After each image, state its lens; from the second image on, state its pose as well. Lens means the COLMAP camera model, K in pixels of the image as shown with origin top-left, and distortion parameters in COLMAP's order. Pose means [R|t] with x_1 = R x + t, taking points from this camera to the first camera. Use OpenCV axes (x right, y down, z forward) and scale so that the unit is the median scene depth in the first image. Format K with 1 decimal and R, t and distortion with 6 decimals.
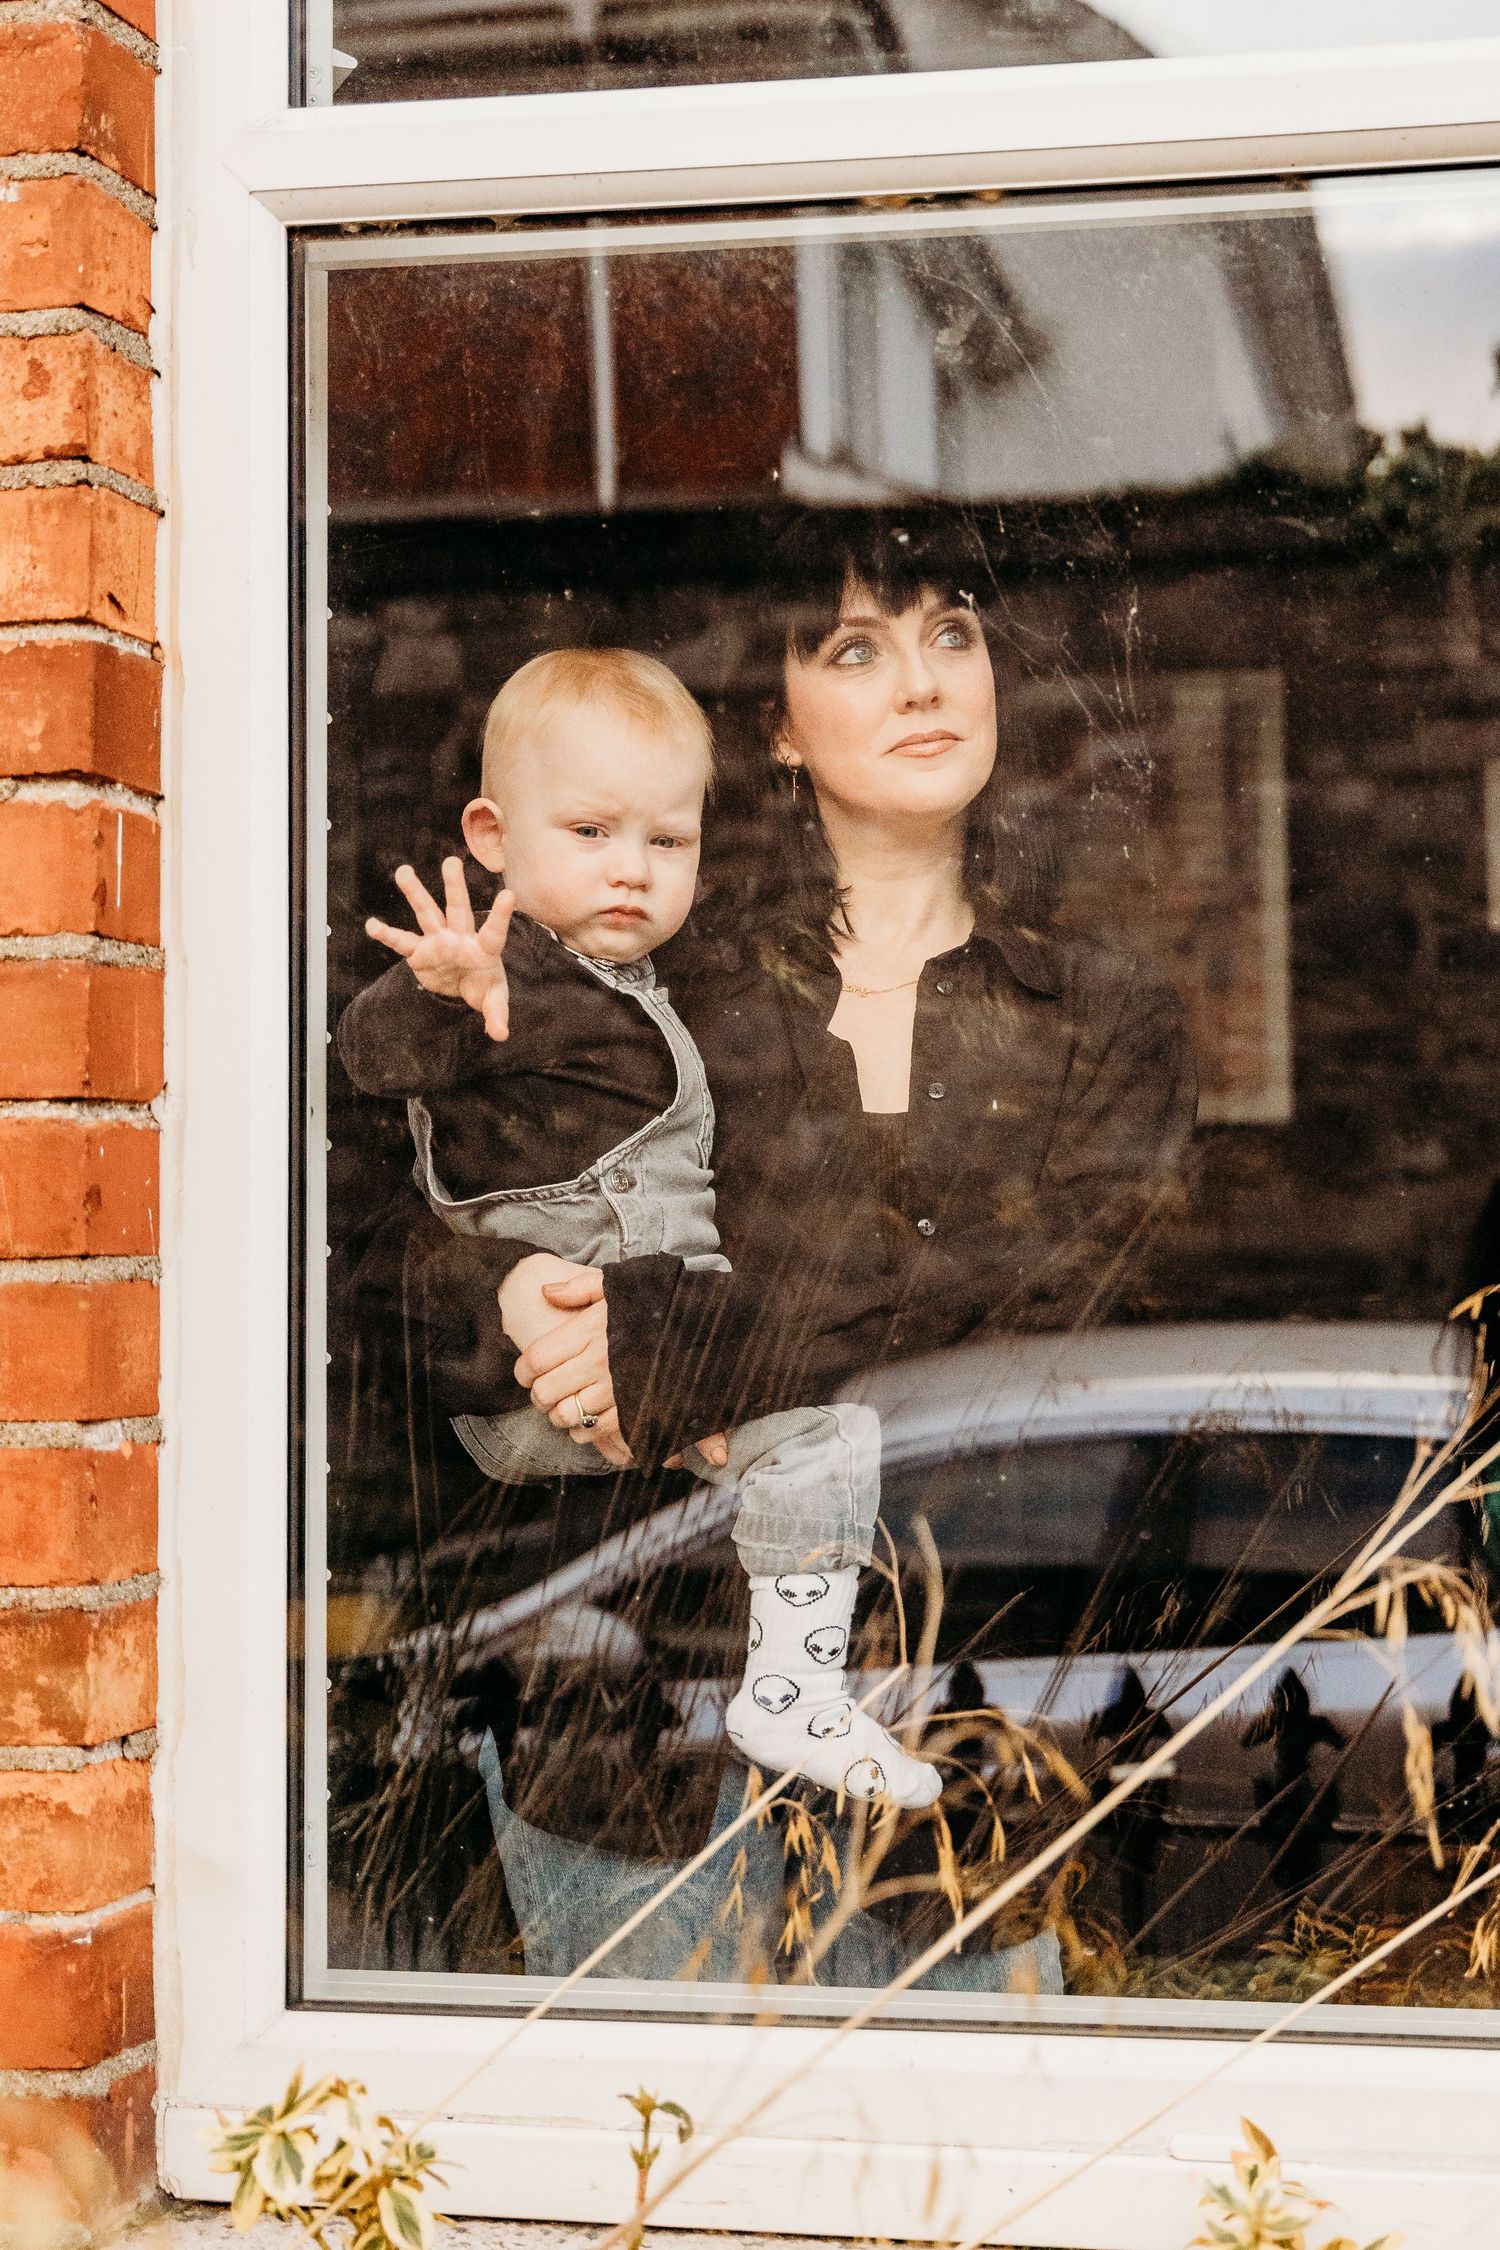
lens RADIAL K [[3453.4, 0, 749.6], [0, 3453.4, 1126.0], [0, 0, 1]] dist [0.068656, 0.000000]
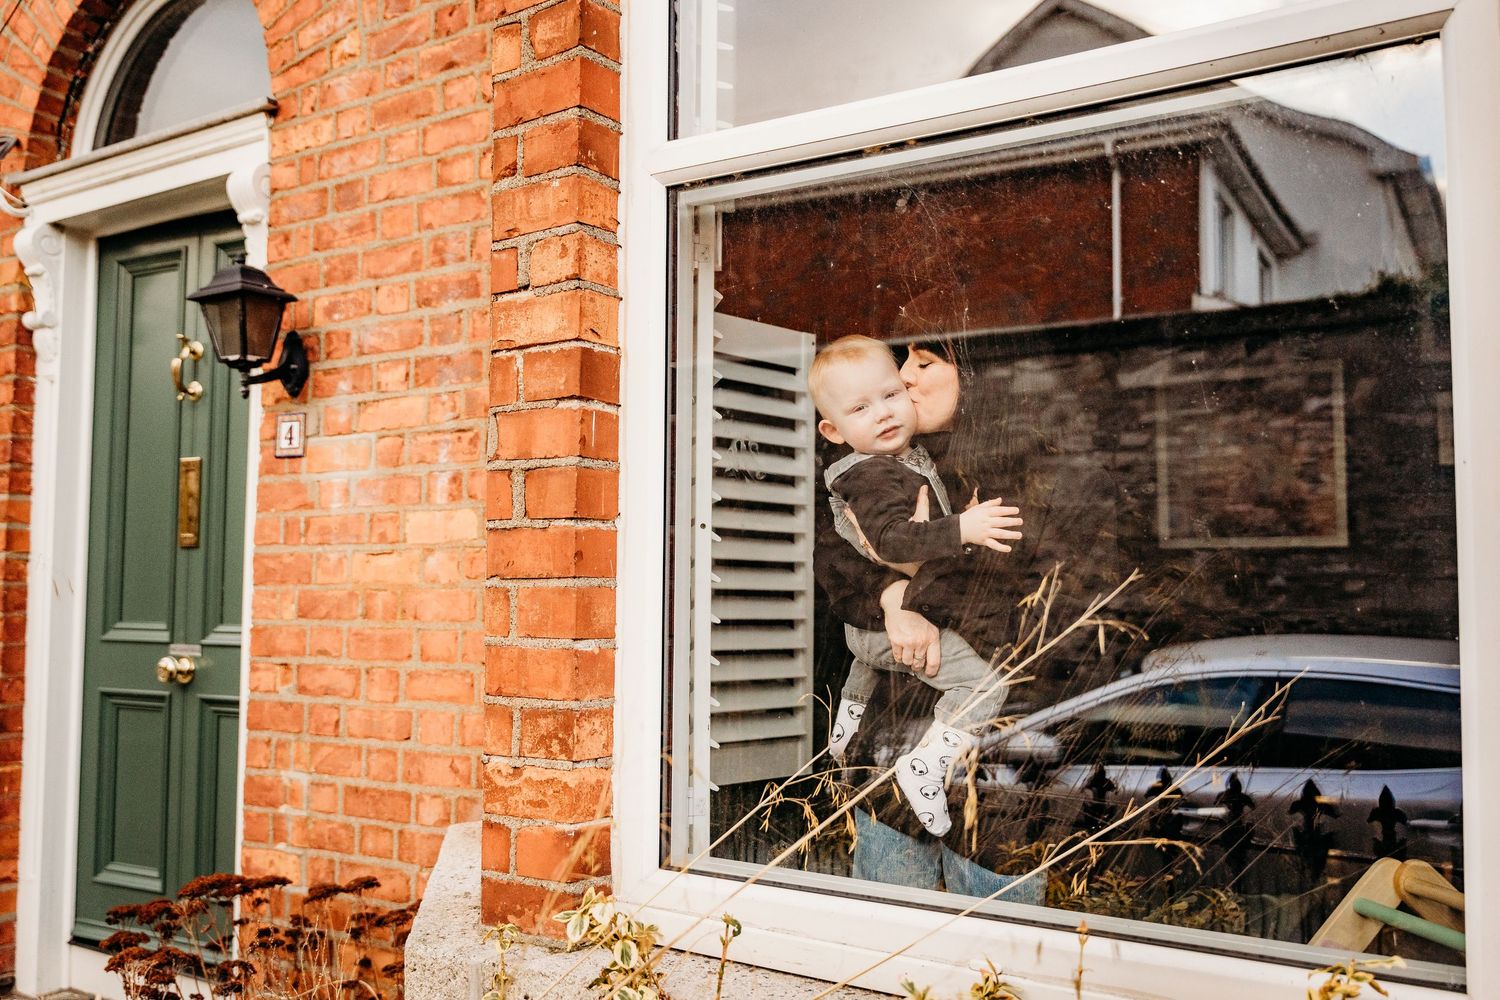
lens RADIAL K [[1234.3, 0, 763.0], [0, 1234.3, 542.7], [0, 0, 1]] dist [0.049244, -0.008438]
pose [[0.928804, -0.001562, -0.370568, 0.290548], [-0.004537, 0.999868, -0.015586, 0.025070], [0.370543, 0.016158, 0.928675, 0.167767]]
